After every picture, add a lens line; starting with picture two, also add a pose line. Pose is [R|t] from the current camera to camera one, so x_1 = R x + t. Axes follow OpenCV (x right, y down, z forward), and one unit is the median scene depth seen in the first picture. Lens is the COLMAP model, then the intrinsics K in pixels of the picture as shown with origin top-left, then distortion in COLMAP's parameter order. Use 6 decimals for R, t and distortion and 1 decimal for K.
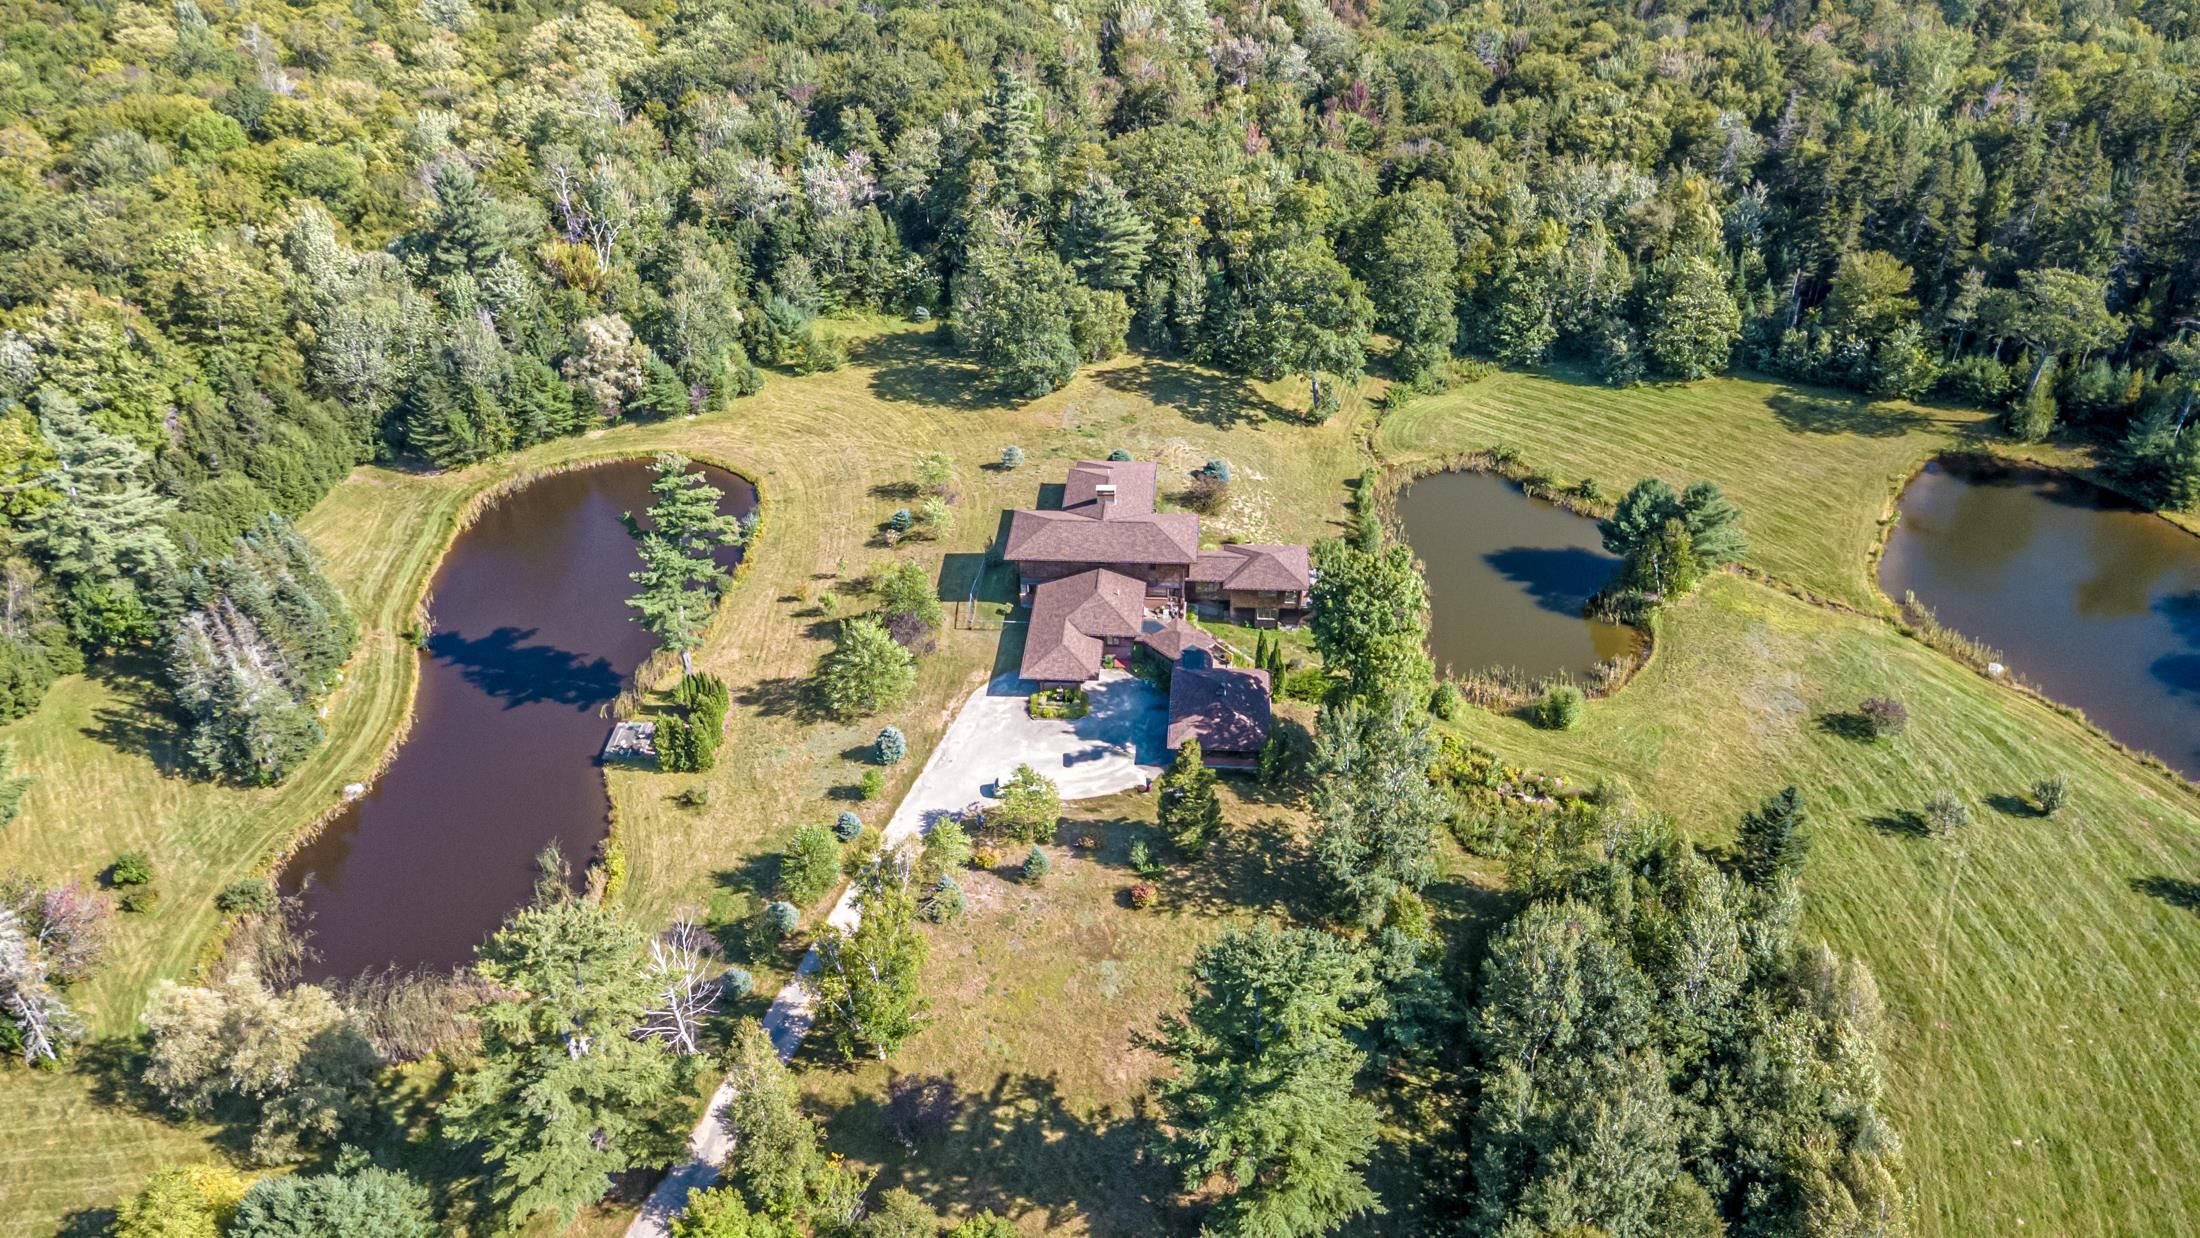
lens RADIAL K [[1572.8, 0, 1106.0], [0, 1572.8, 679.6], [0, 0, 1]] dist [0.041981, -0.057150]
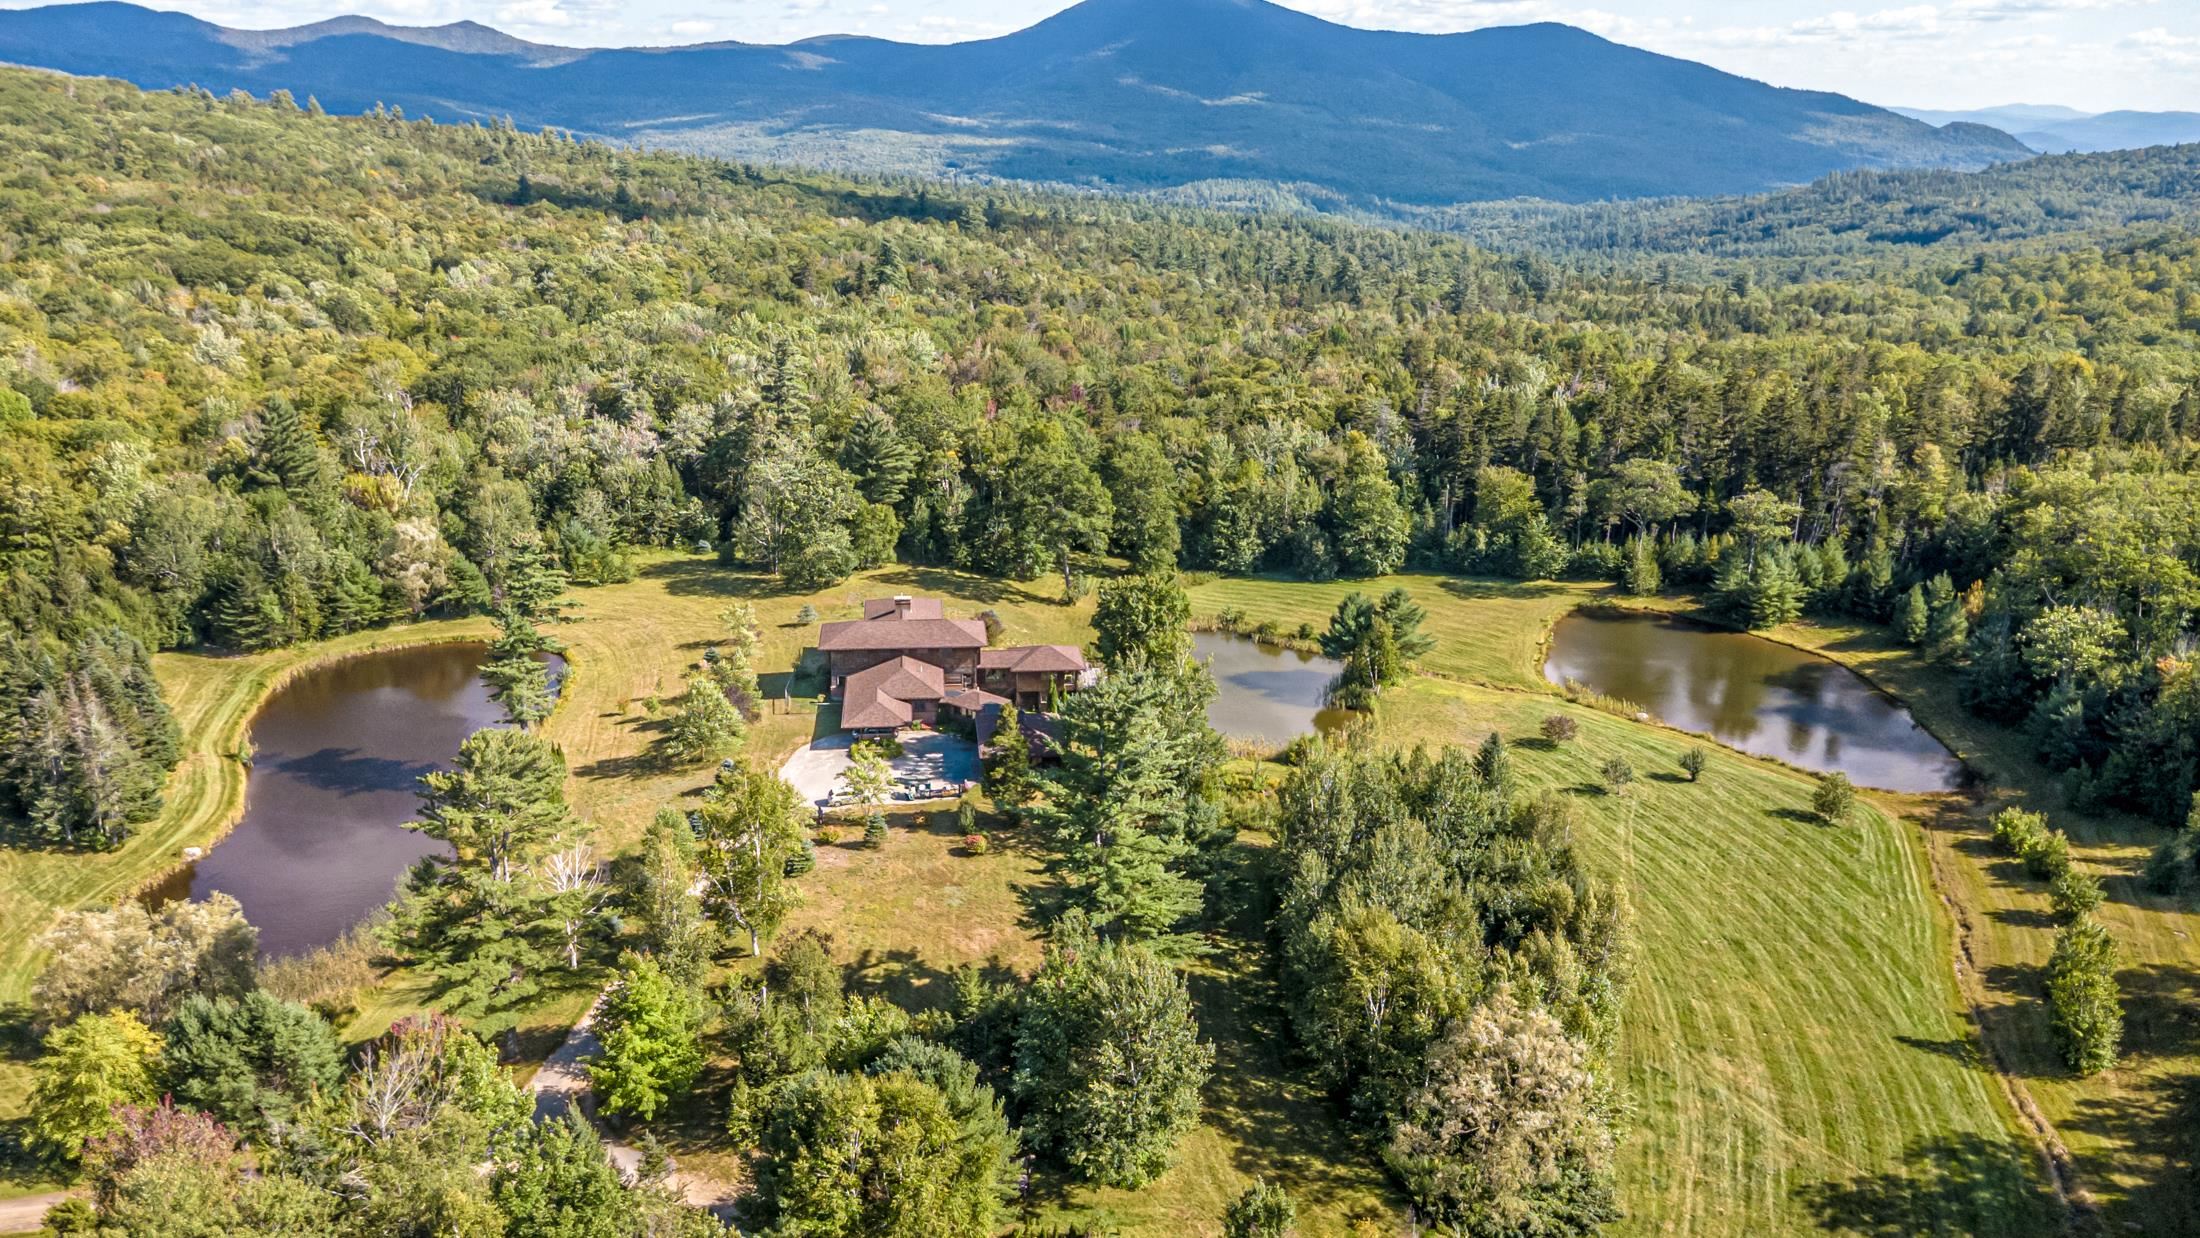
lens RADIAL K [[1613.3, 0, 1100.0], [0, 1613.3, 619.0], [0, 0, 1]] dist [0.016458, -0.011179]
pose [[0.983286, -0.024457, 0.180418, -0.058200], [0.079440, 0.949268, -0.304267, 0.212736], [-0.163824, 0.313514, 0.935345, -0.096304]]
